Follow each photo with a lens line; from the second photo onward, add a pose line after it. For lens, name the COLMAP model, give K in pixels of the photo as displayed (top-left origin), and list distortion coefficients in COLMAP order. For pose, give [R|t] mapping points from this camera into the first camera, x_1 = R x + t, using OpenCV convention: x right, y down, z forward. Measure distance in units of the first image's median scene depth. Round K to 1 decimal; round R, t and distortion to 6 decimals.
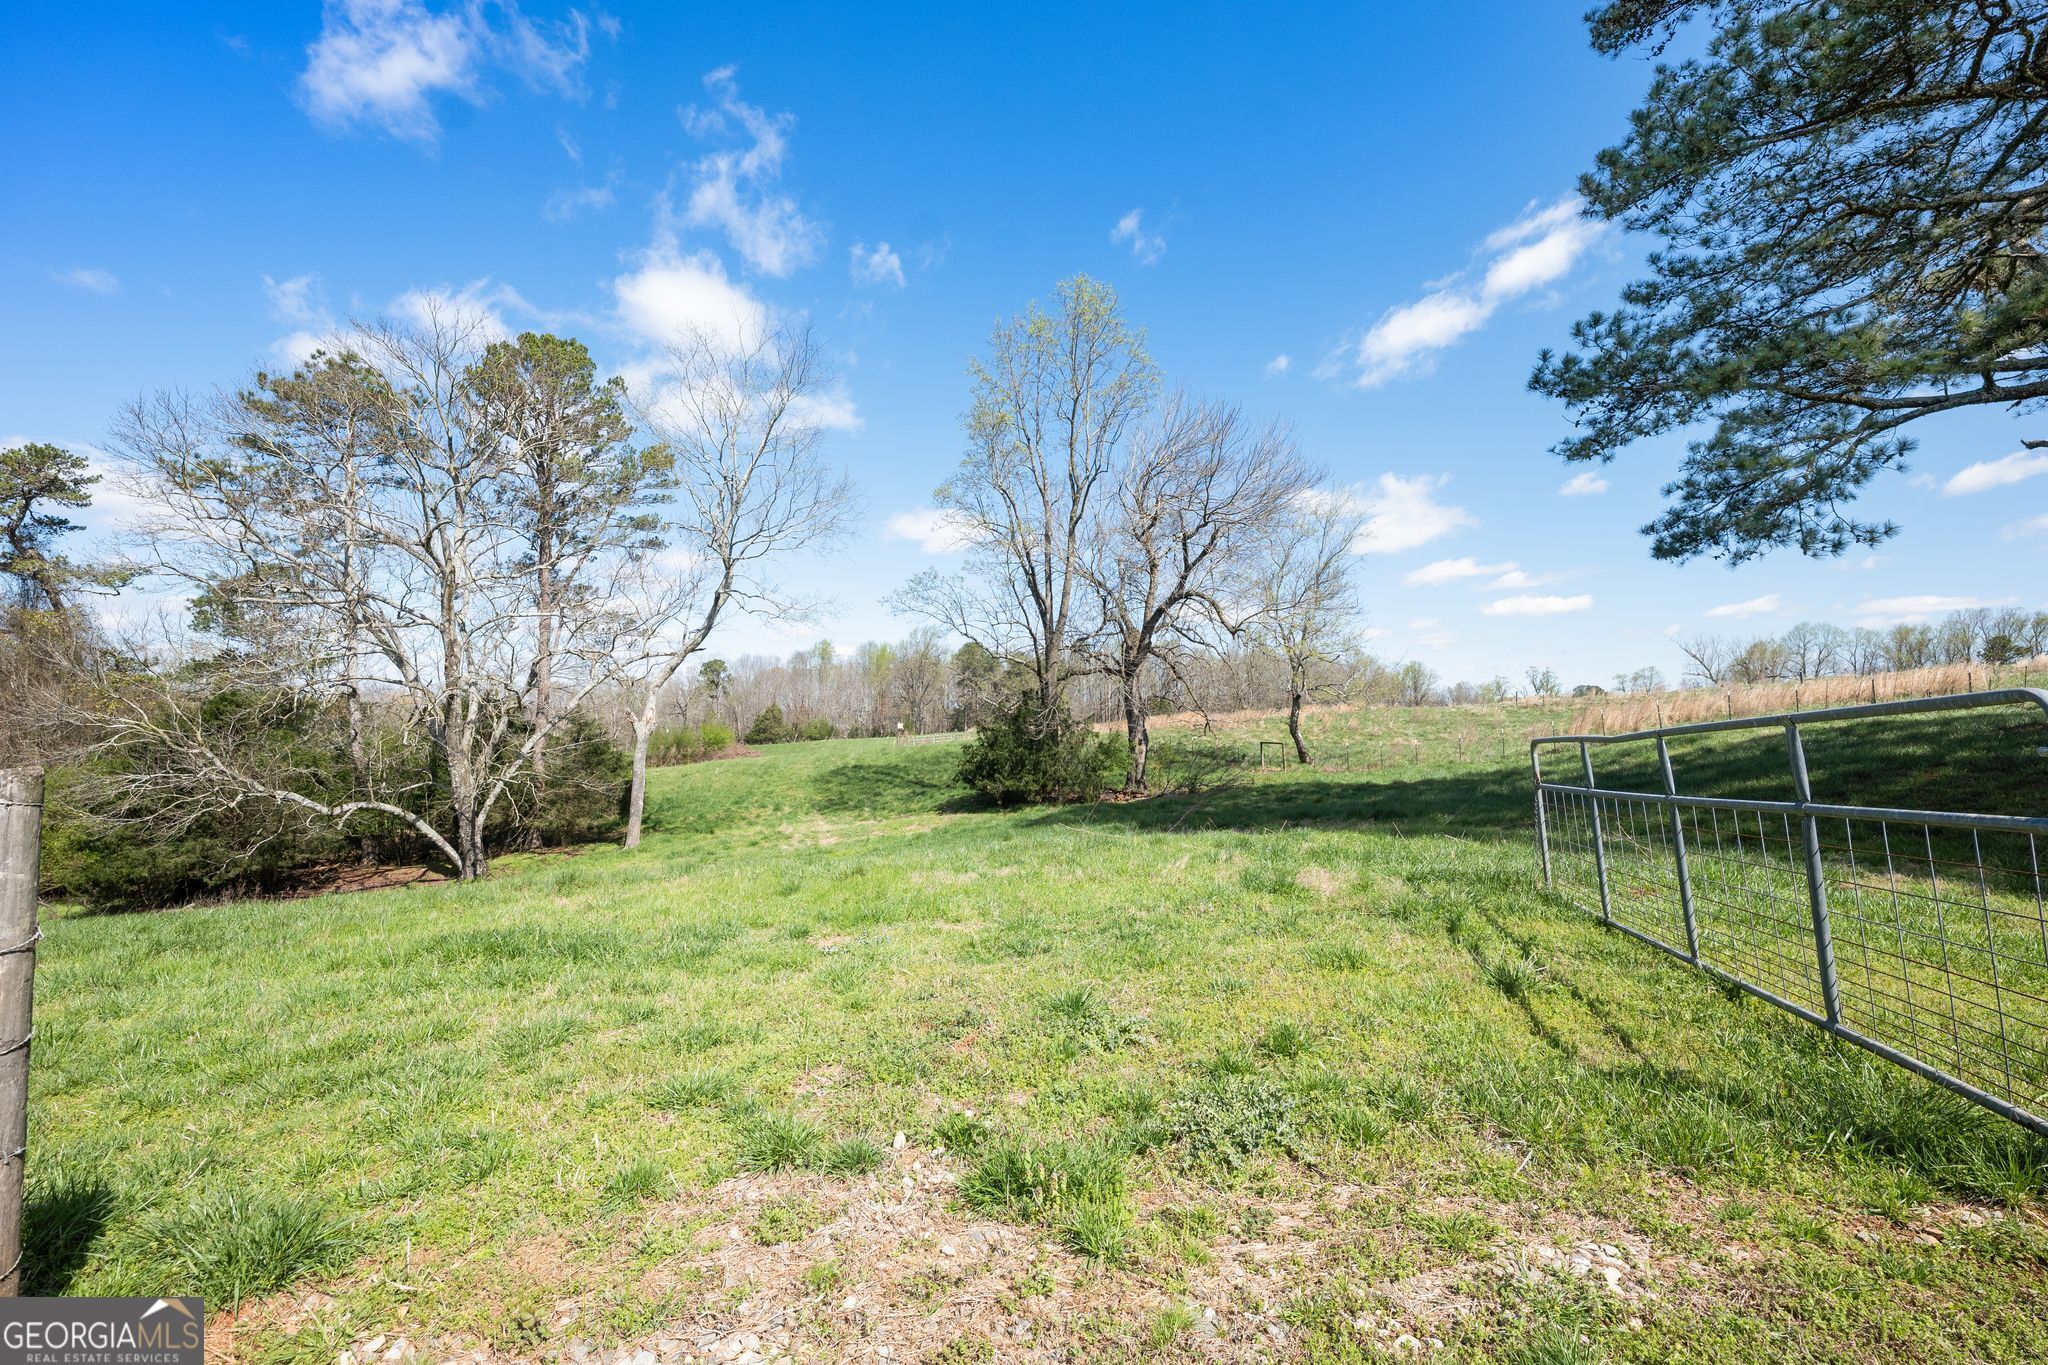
lens RADIAL K [[831.9, 0, 1031.1], [0, 831.9, 687.3], [0, 0, 1]] dist [-0.002675, -0.000323]
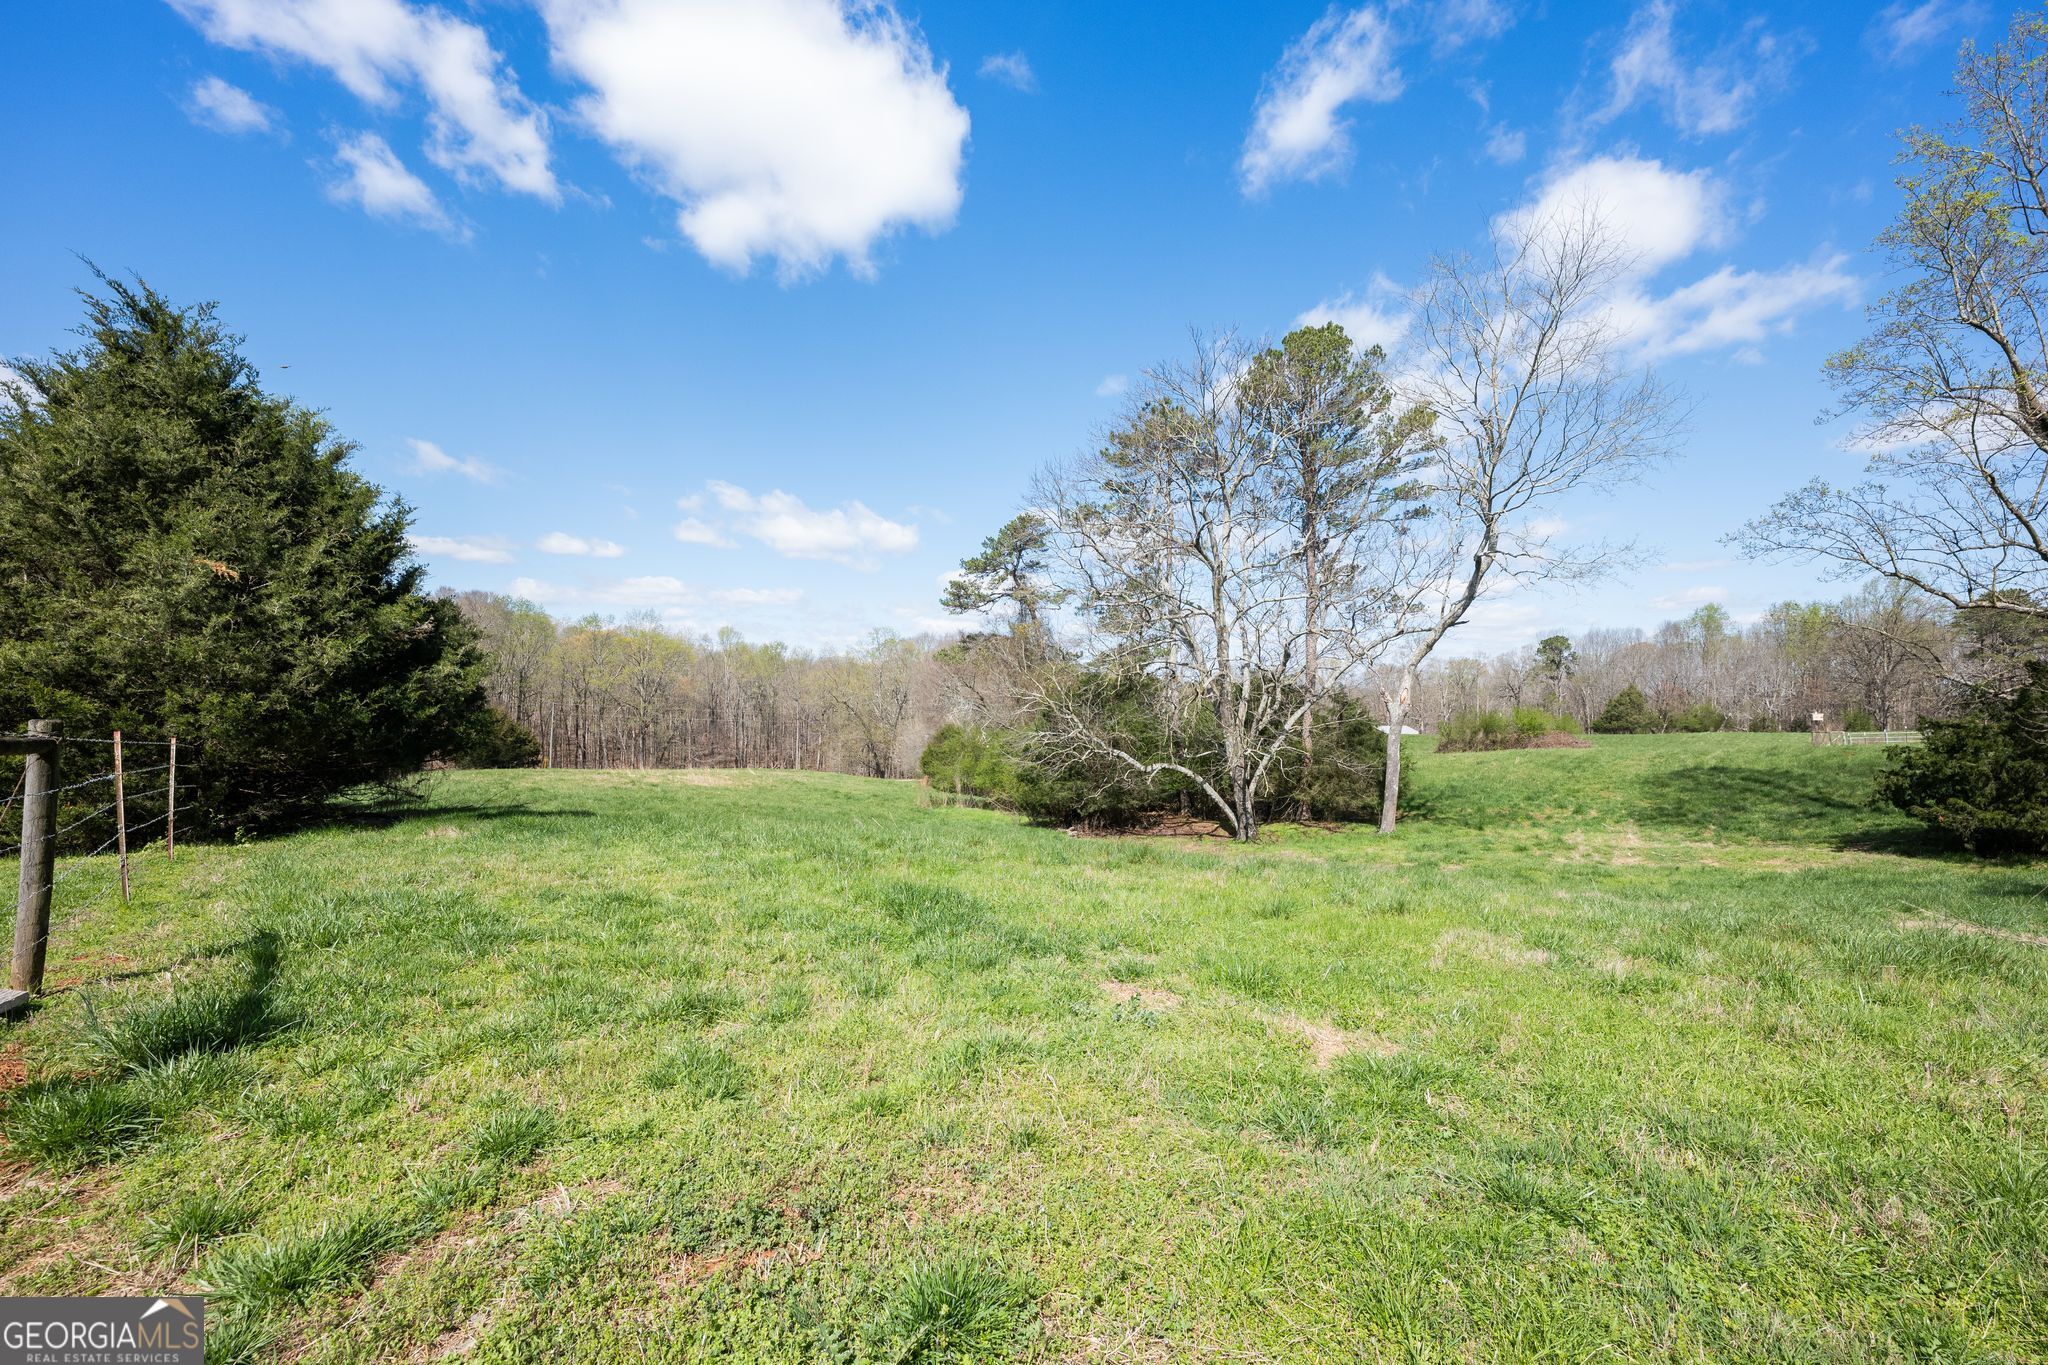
lens RADIAL K [[831.9, 0, 1031.1], [0, 831.9, 687.3], [0, 0, 1]] dist [-0.002675, -0.000323]
pose [[0.582475, 0.002729, -0.812844, 0.058471], [0.014011, 0.999812, 0.013396, 0.005767], [0.812728, -0.019191, 0.582328, 0.103607]]
